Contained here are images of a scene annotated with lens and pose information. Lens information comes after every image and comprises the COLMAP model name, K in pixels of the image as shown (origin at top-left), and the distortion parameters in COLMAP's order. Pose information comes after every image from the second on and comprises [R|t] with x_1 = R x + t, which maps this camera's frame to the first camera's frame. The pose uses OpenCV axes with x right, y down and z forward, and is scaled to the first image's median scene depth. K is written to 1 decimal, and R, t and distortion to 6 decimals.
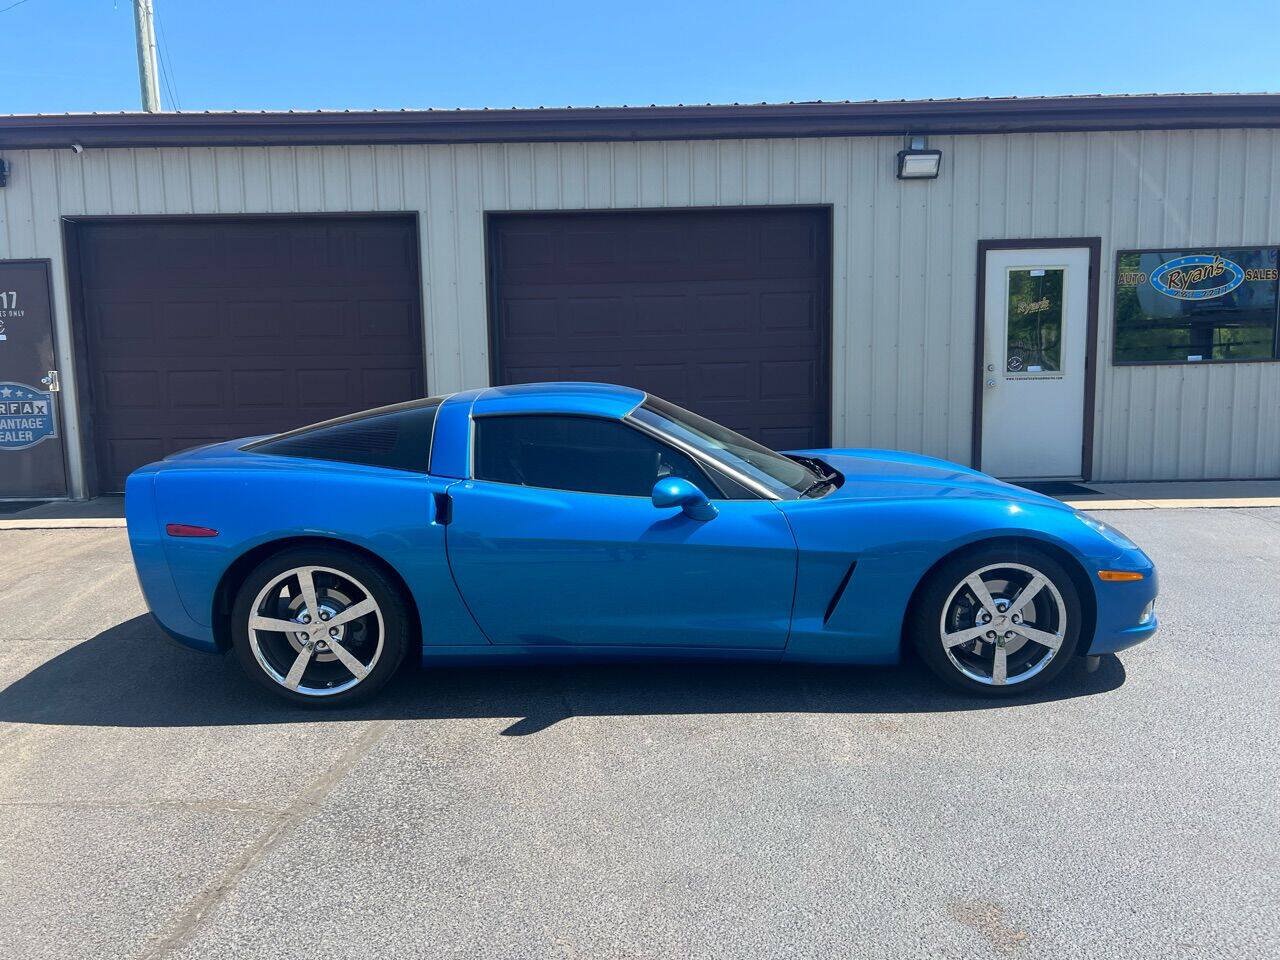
lens RADIAL K [[970.3, 0, 637.3], [0, 970.3, 490.7], [0, 0, 1]] dist [0.048095, -0.056273]
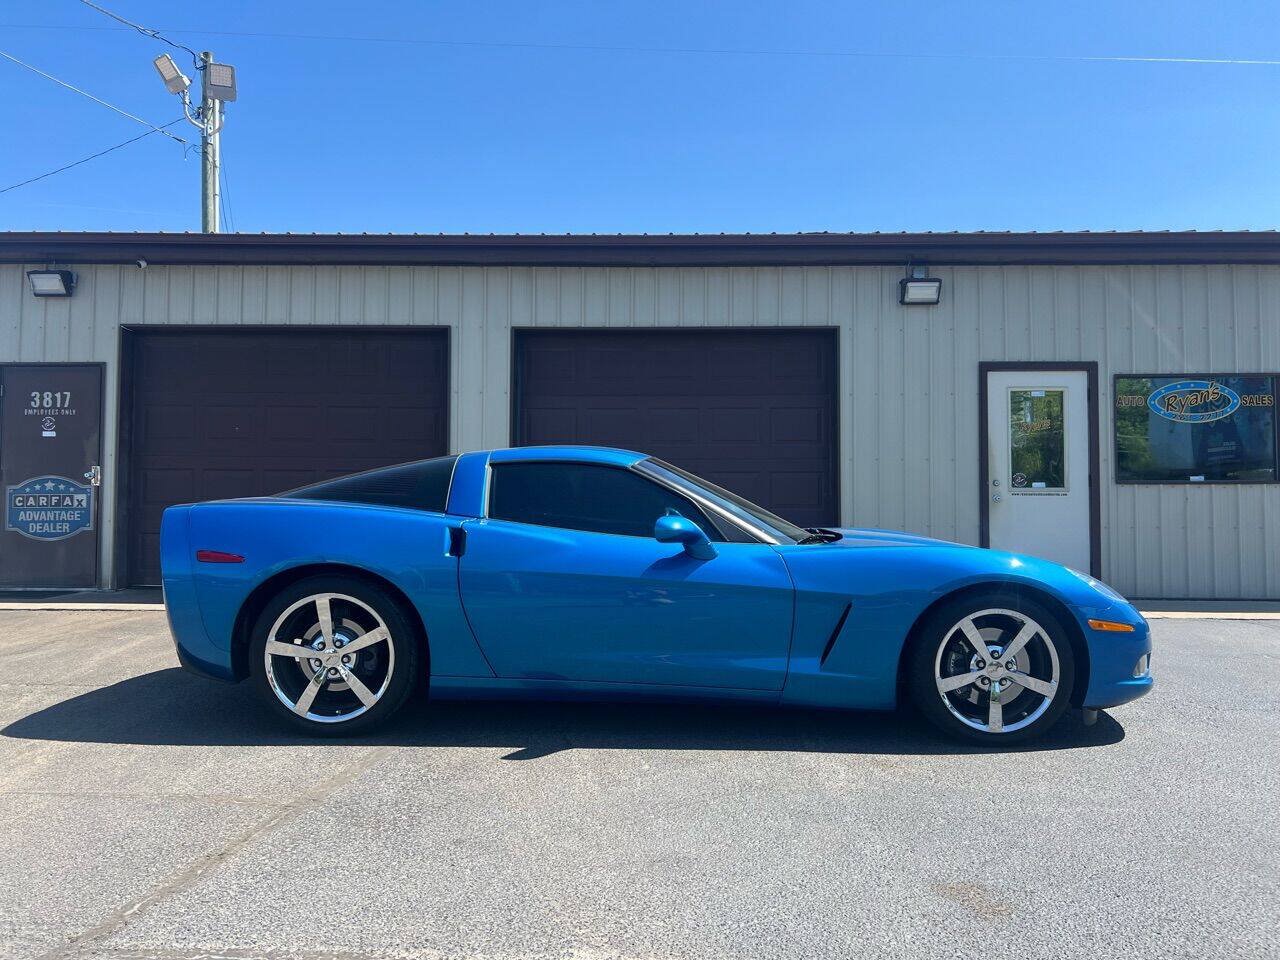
lens RADIAL K [[970.3, 0, 632.8], [0, 970.3, 489.4], [0, 0, 1]] dist [0.048095, -0.056273]
pose [[0.999415, 0.022141, -0.026076, 0.007607], [-0.026023, 0.986864, -0.159446, 0.056243], [0.022203, 0.160031, 0.986862, -0.020936]]
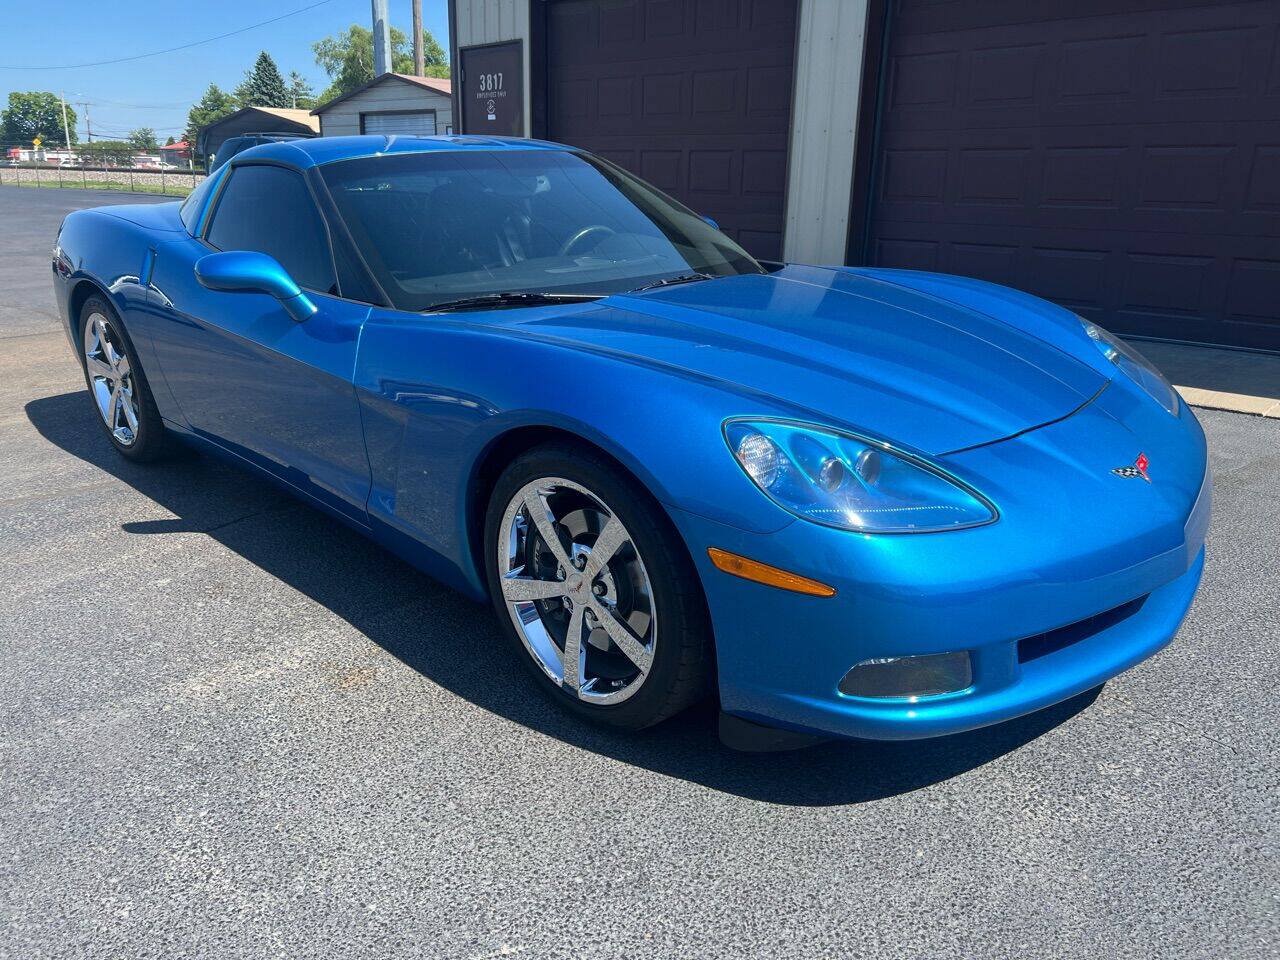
lens RADIAL K [[970.3, 0, 637.0], [0, 970.3, 488.9], [0, 0, 1]] dist [0.048095, -0.056273]
pose [[0.694266, 0.246244, -0.676283, 0.340878], [-0.119943, 0.966095, 0.228637, -0.019875], [0.709654, -0.077619, 0.700261, 0.301314]]
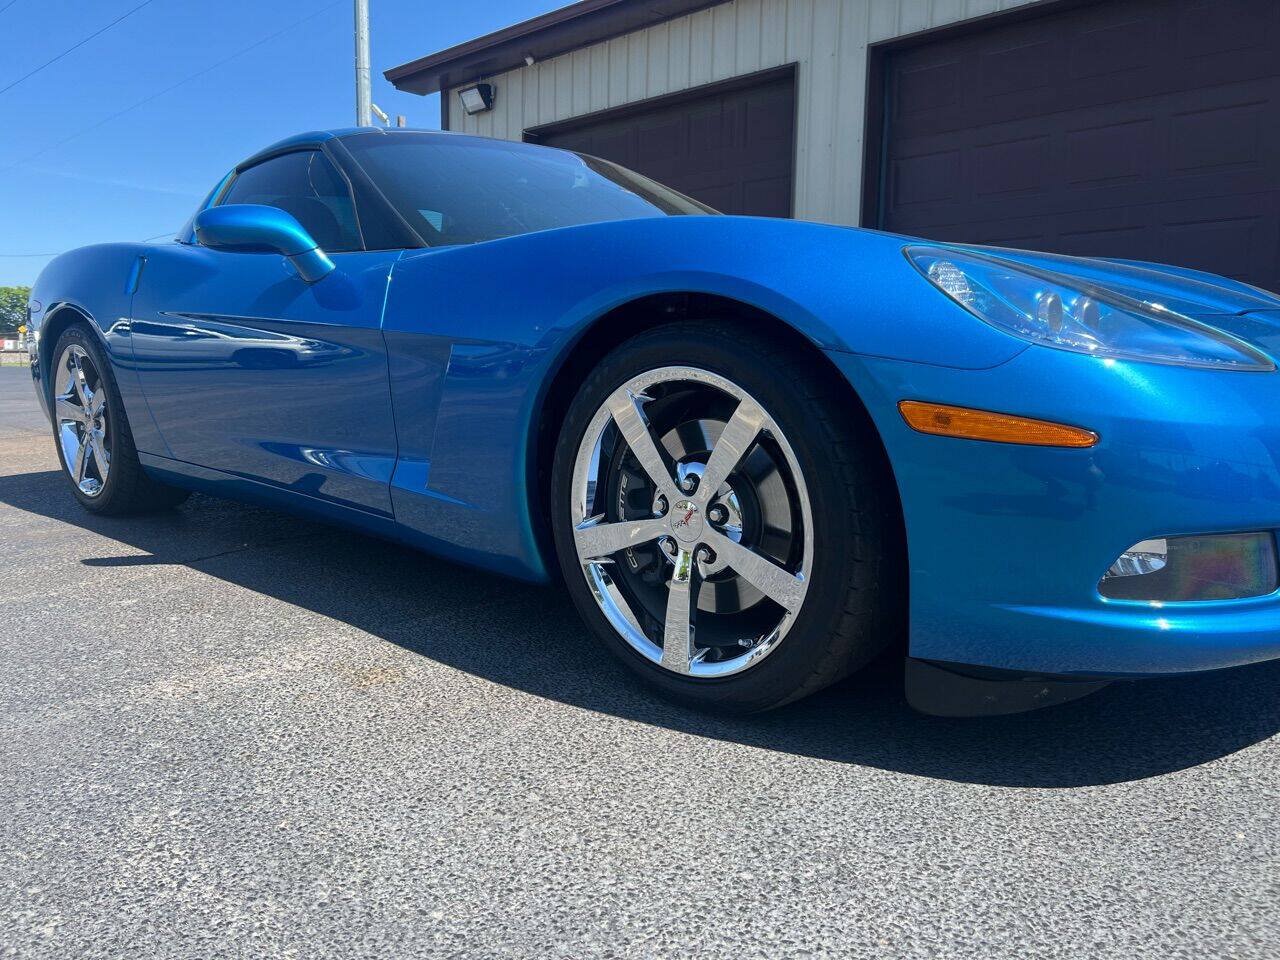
lens RADIAL K [[970.3, 0, 623.4], [0, 970.3, 487.3], [0, 0, 1]] dist [0.048095, -0.056273]
pose [[0.709239, 0.112666, -0.695907, 0.290974], [-0.108983, 0.992802, 0.049662, 0.047938], [0.696494, 0.040620, 0.716412, 0.318589]]
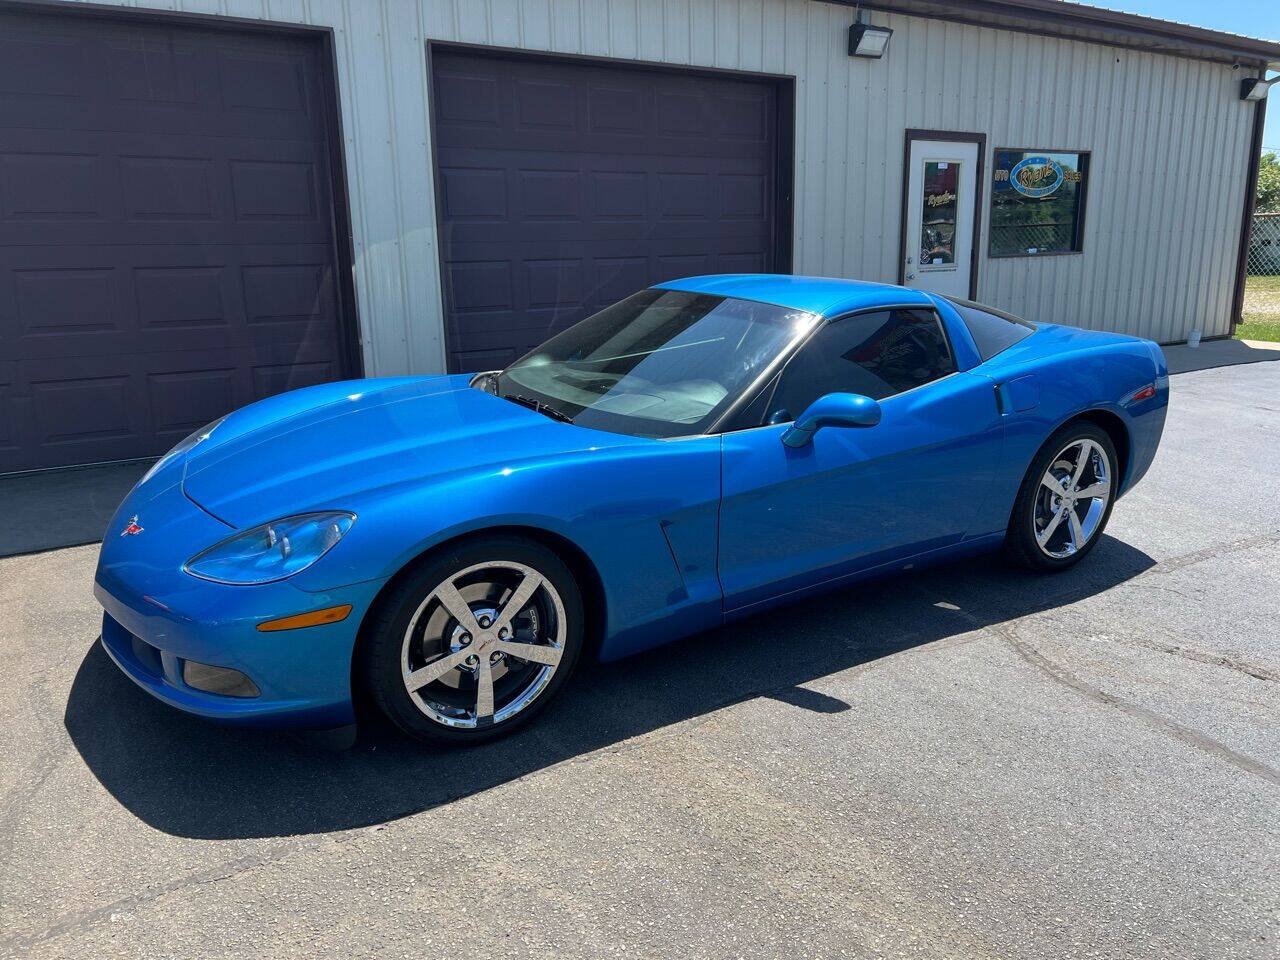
lens RADIAL K [[970.3, 0, 646.4], [0, 970.3, 480.2], [0, 0, 1]] dist [0.048095, -0.056273]
pose [[0.838052, -0.124631, 0.531165, -0.444890], [0.069836, 0.990056, 0.122119, -0.044518], [-0.541103, -0.065248, 0.838422, 0.294957]]
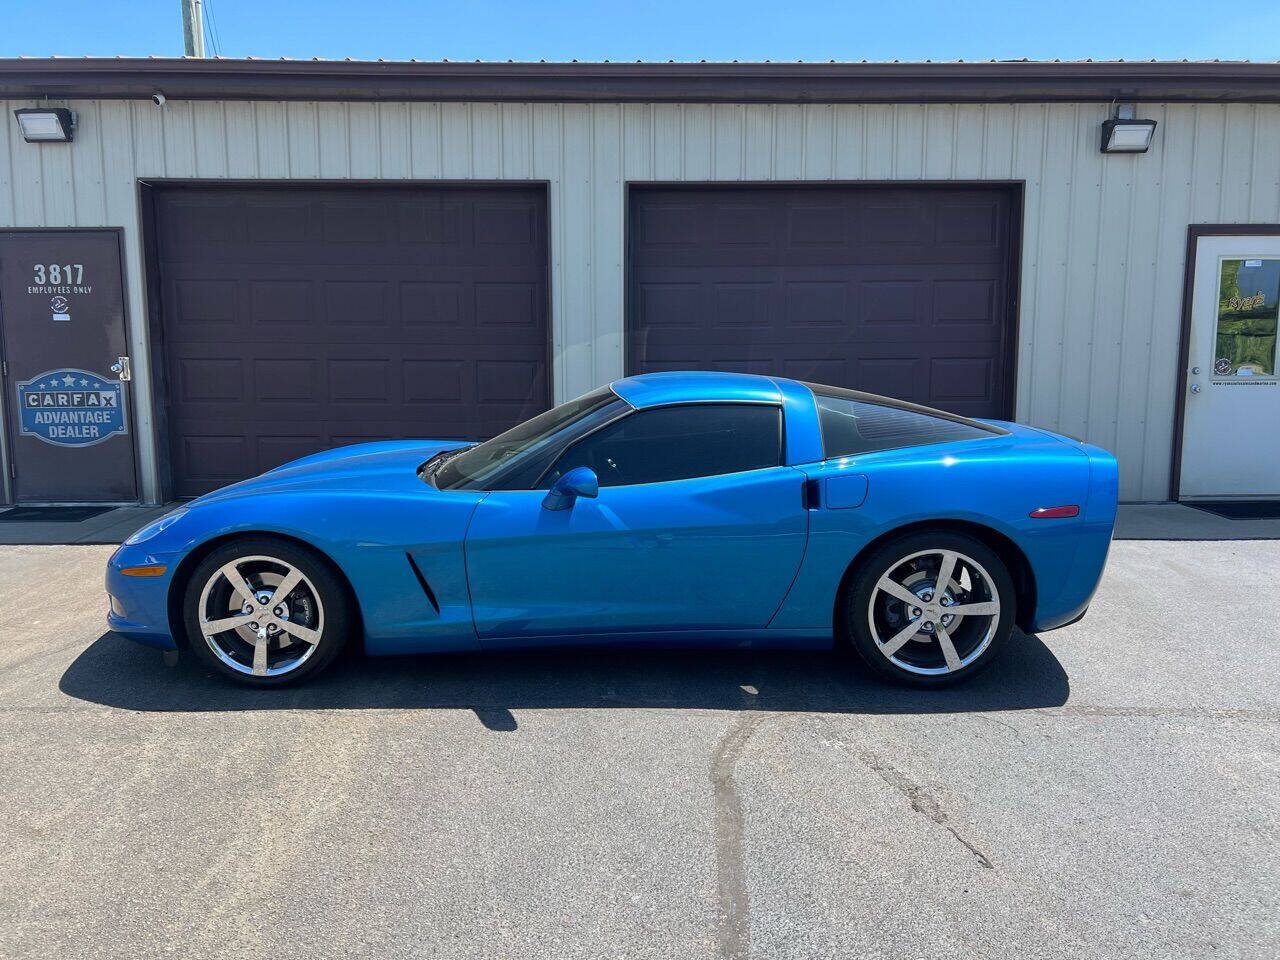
lens RADIAL K [[970.3, 0, 643.7], [0, 970.3, 484.8], [0, 0, 1]] dist [0.048095, -0.056273]
pose [[0.999808, 0.014971, 0.012652, -0.148596], [-0.015037, 0.999874, 0.005124, -0.020886], [-0.012574, -0.005313, 0.999907, 0.129358]]
